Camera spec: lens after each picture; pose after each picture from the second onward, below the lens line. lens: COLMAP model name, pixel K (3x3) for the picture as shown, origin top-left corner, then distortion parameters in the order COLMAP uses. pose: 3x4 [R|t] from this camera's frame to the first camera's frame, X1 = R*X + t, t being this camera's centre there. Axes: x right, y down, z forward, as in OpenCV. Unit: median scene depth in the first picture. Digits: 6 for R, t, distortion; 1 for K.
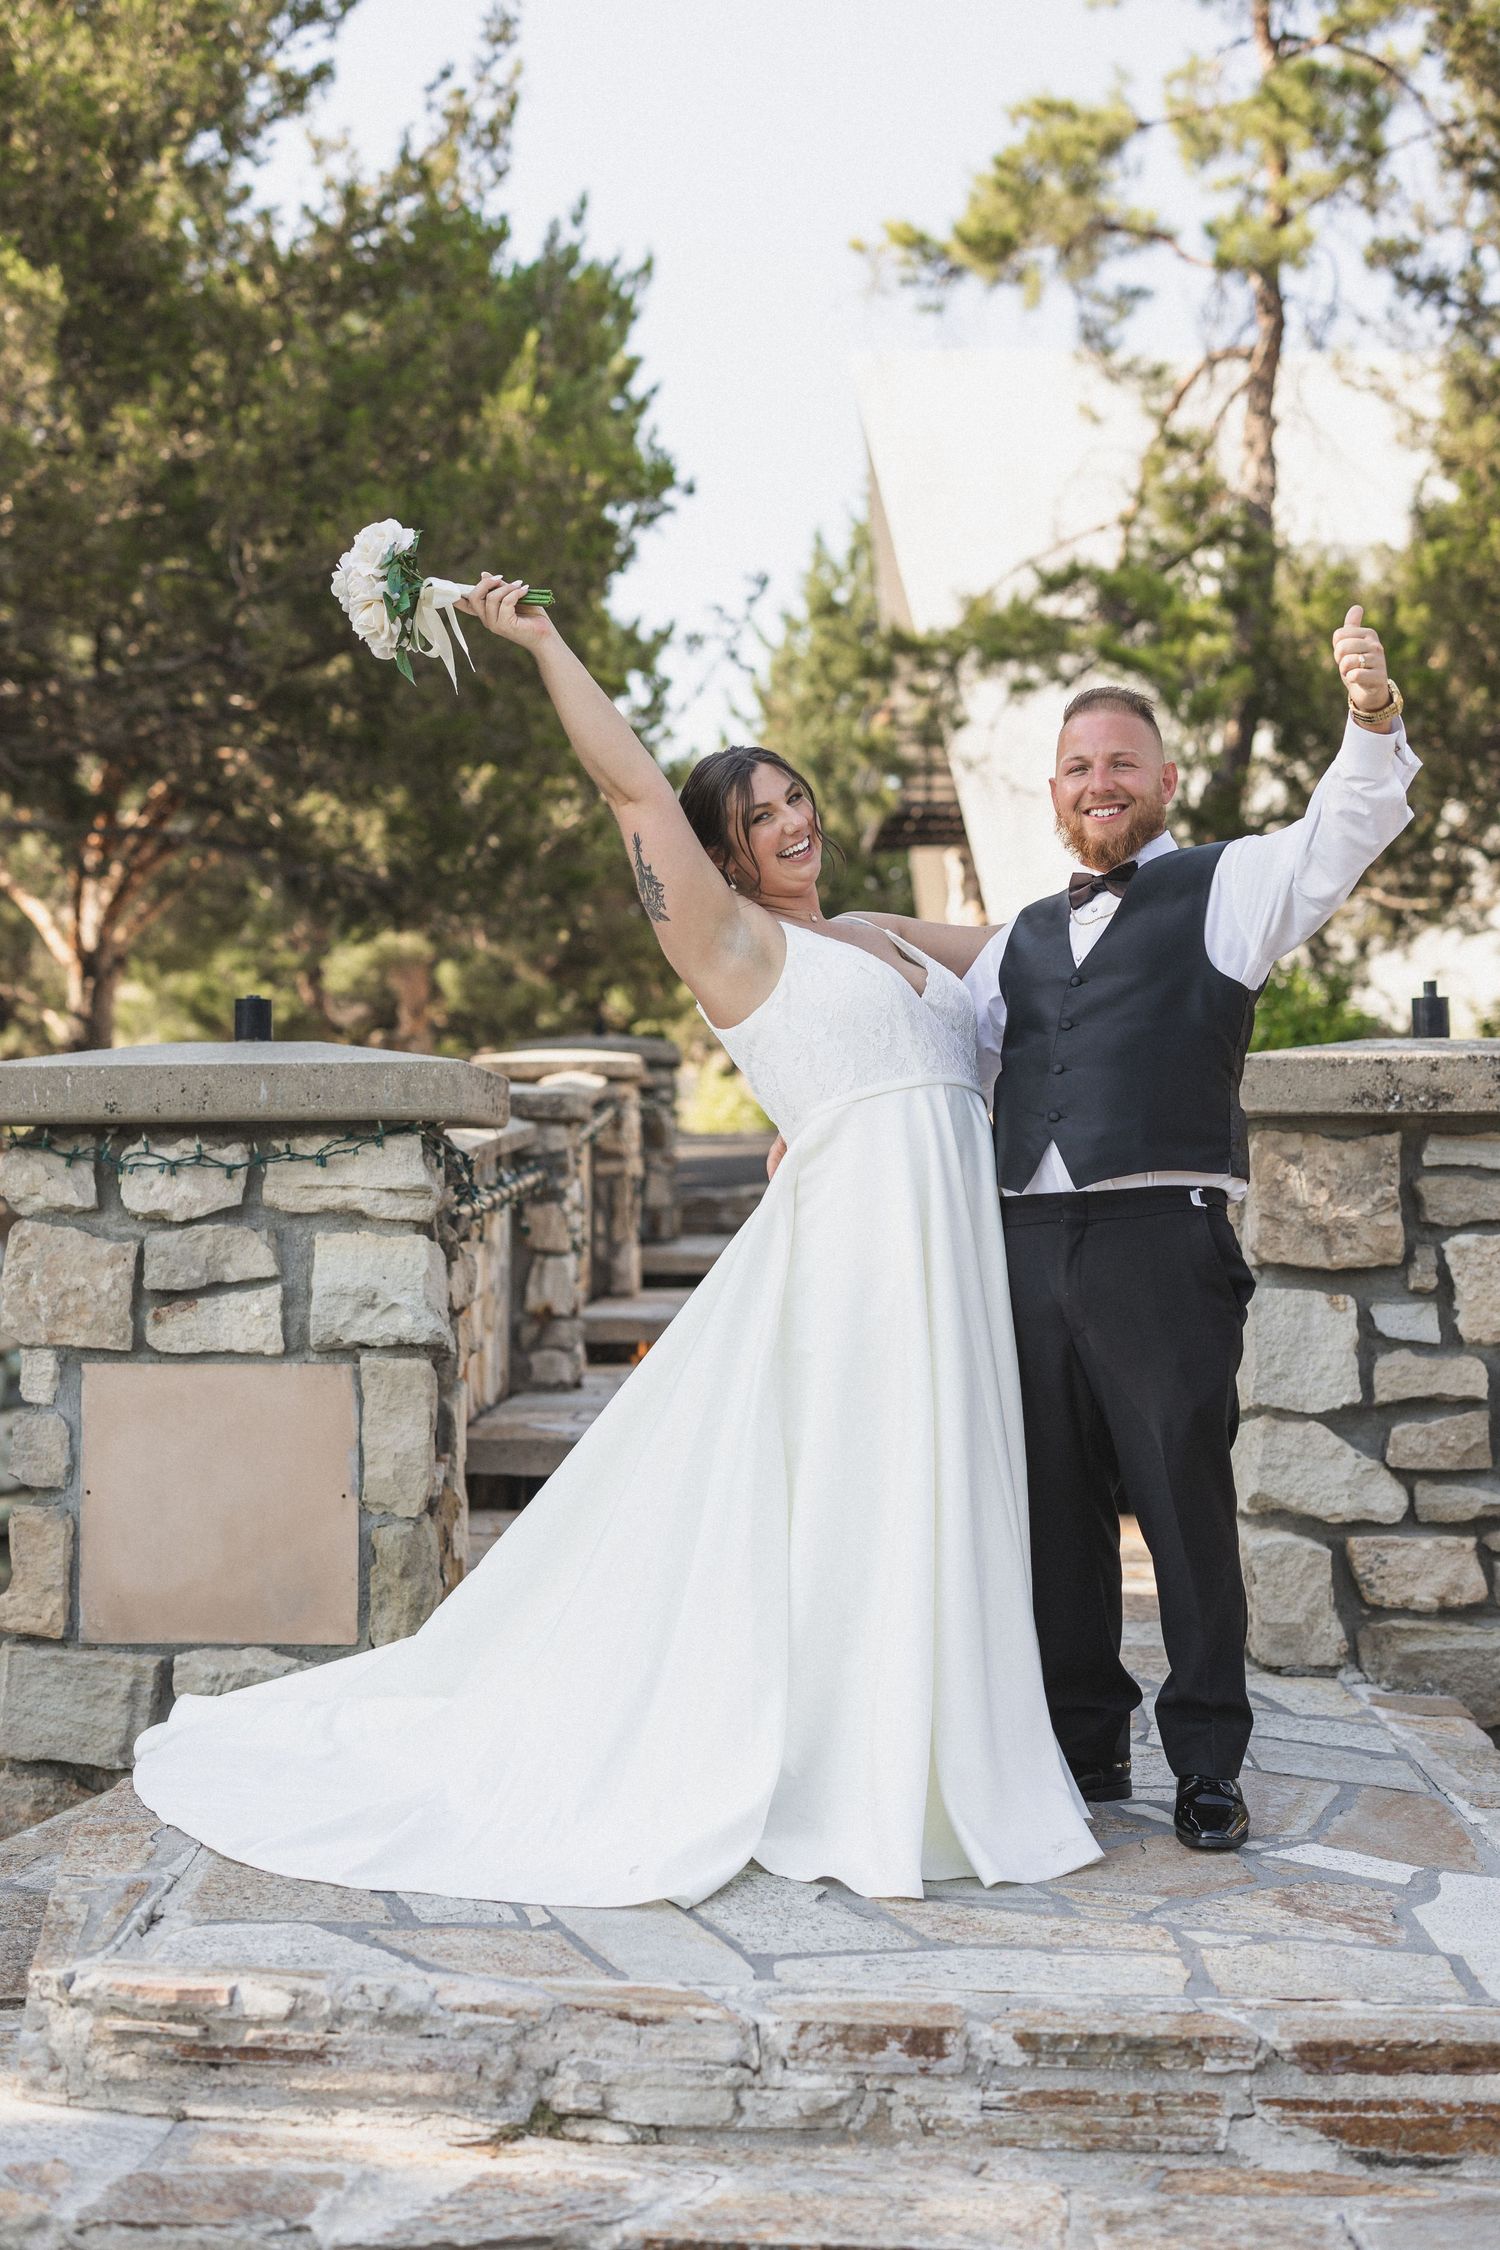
lens RADIAL K [[3076.8, 0, 743.5], [0, 3076.8, 1125.9], [0, 0, 1]] dist [0.023276, 0.000000]
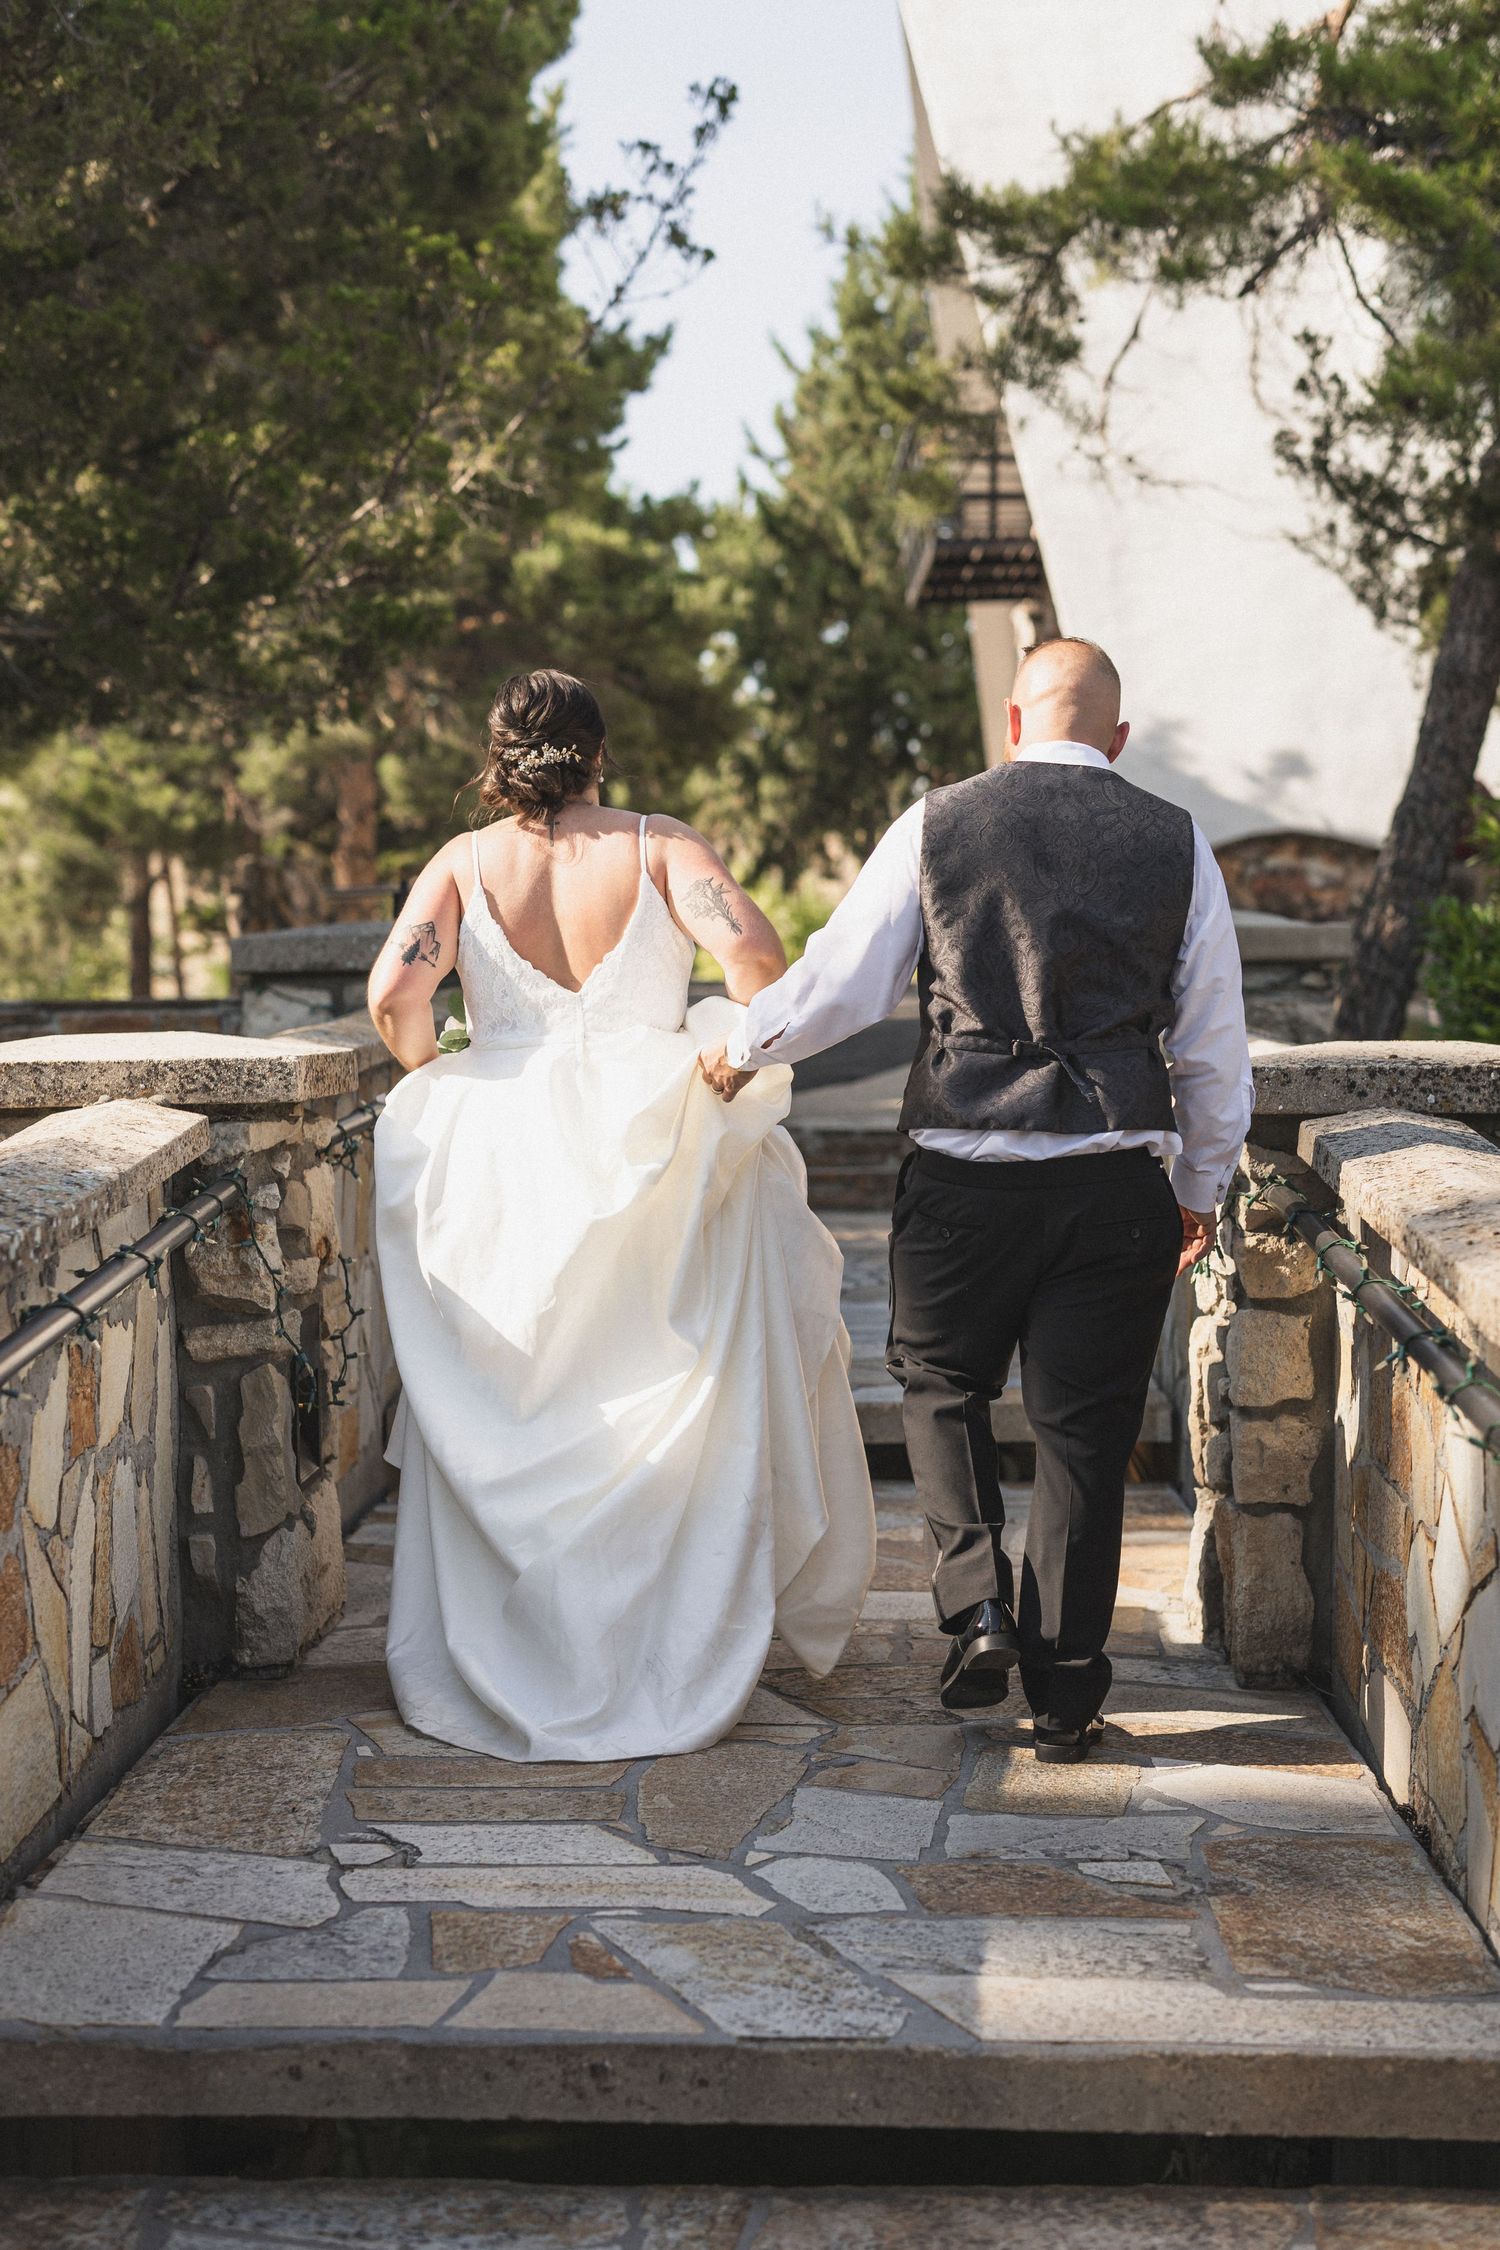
lens RADIAL K [[3076.8, 0, 757.0], [0, 3076.8, 1126.7], [0, 0, 1]] dist [0.023276, 0.000000]
pose [[0.999889, -0.008388, -0.012321, 0.009782], [0.009233, 0.997486, 0.070260, -0.014190], [0.011701, -0.070366, 0.997453, 0.225273]]
